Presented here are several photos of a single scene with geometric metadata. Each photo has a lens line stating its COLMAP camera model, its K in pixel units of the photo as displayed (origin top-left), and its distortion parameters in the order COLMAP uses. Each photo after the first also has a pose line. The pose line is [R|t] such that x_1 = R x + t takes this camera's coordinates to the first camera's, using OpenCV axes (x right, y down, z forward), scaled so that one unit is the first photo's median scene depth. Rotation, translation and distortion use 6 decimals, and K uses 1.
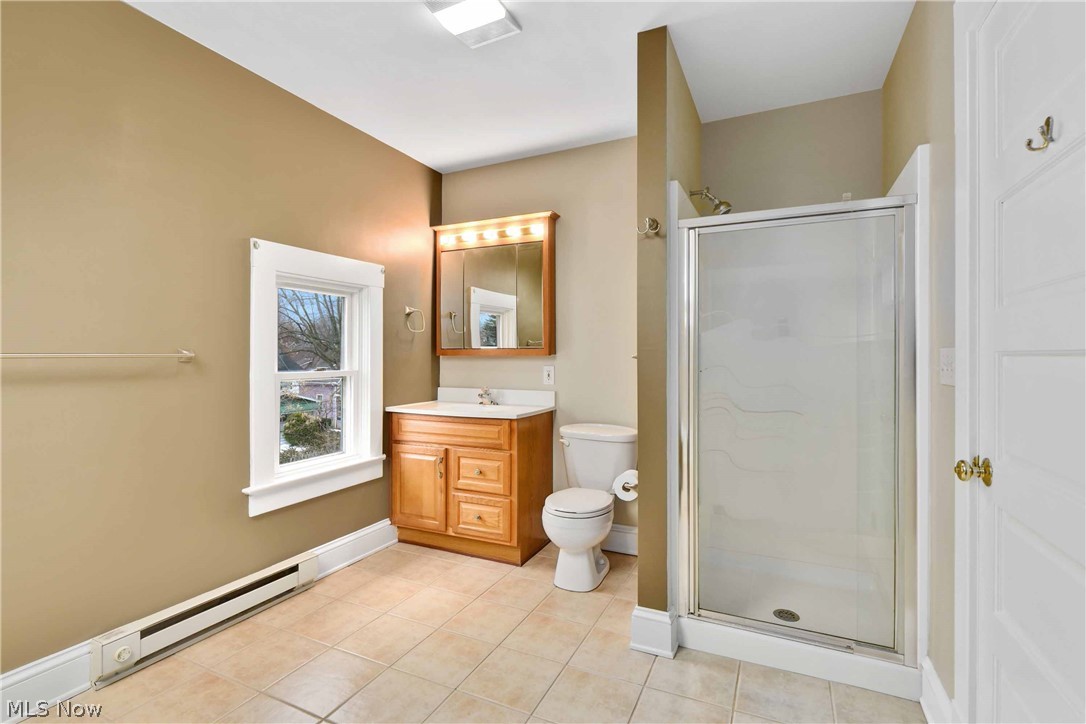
lens RADIAL K [[501.7, 0, 539.0], [0, 501.7, 353.5], [0, 0, 1]] dist [-0.000129, 0.000080]
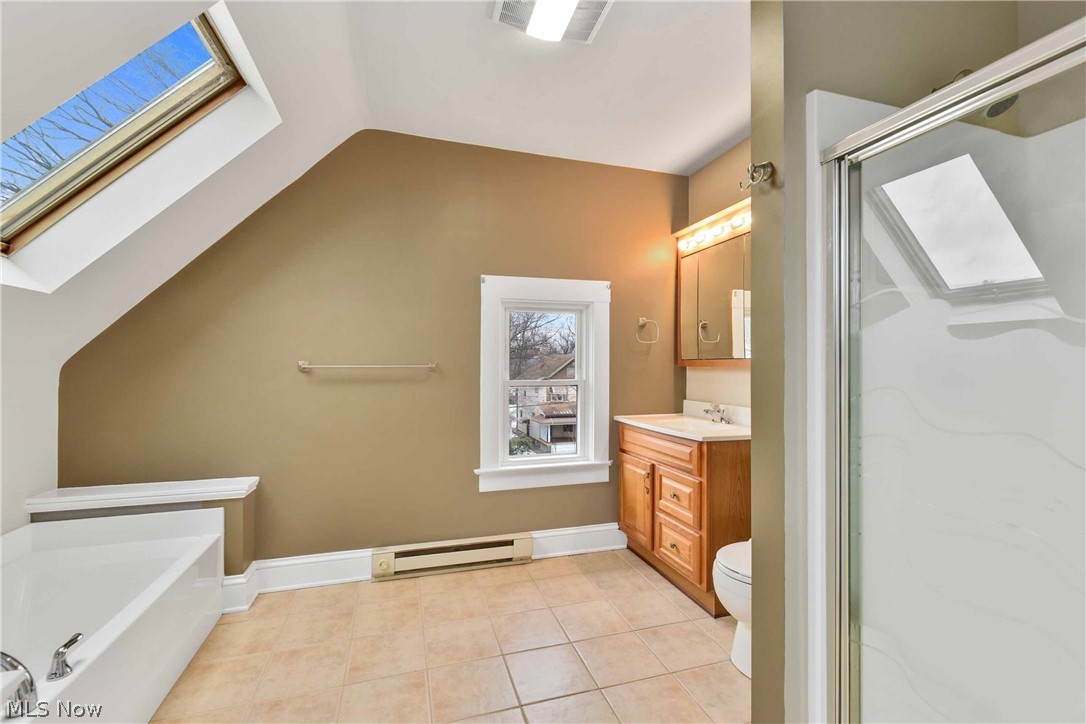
lens RADIAL K [[462.1, 0, 543.0], [0, 462.1, 362.0], [0, 0, 1]] dist [-0.000056, -0.000068]
pose [[0.681198, -0.004638, -0.732085, 0.324565], [0.002564, 0.999989, -0.003950, -0.002183], [0.732095, 0.000814, 0.681202, 0.251647]]
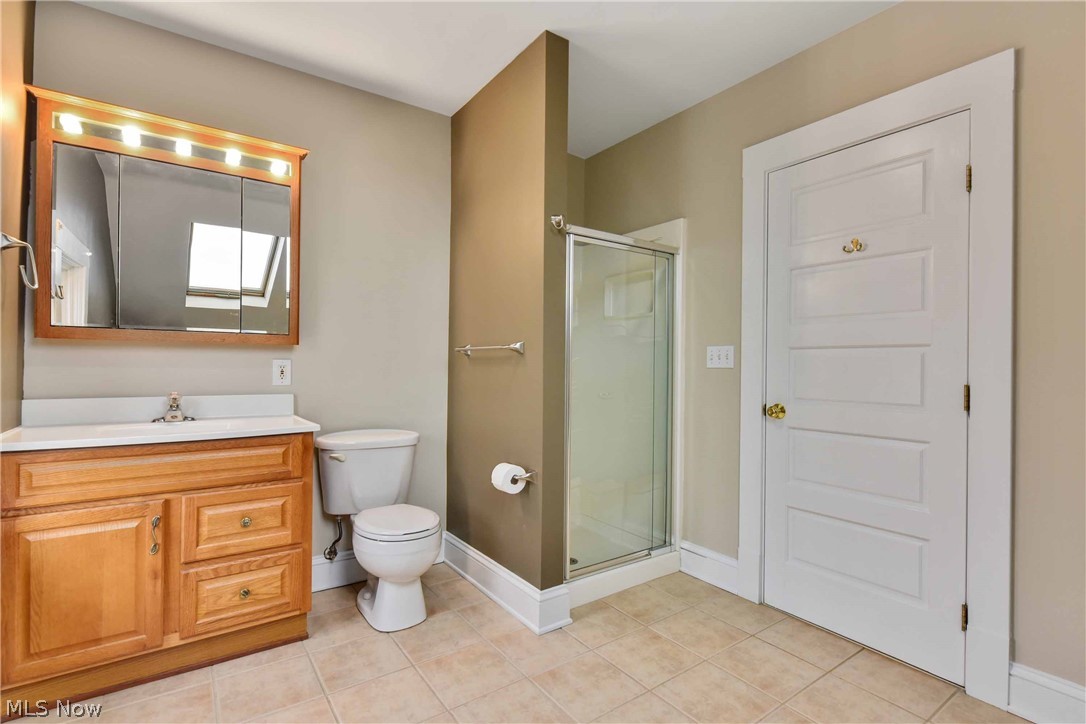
lens RADIAL K [[517.7, 0, 543.0], [0, 517.7, 362.0], [0, 0, 1]] dist [0.001044, 0.000090]
pose [[0.483743, 0.008419, 0.875170, -0.506337], [-0.014078, 0.999899, -0.001838, 0.027084], [-0.875097, -0.011432, 0.483813, 0.341934]]
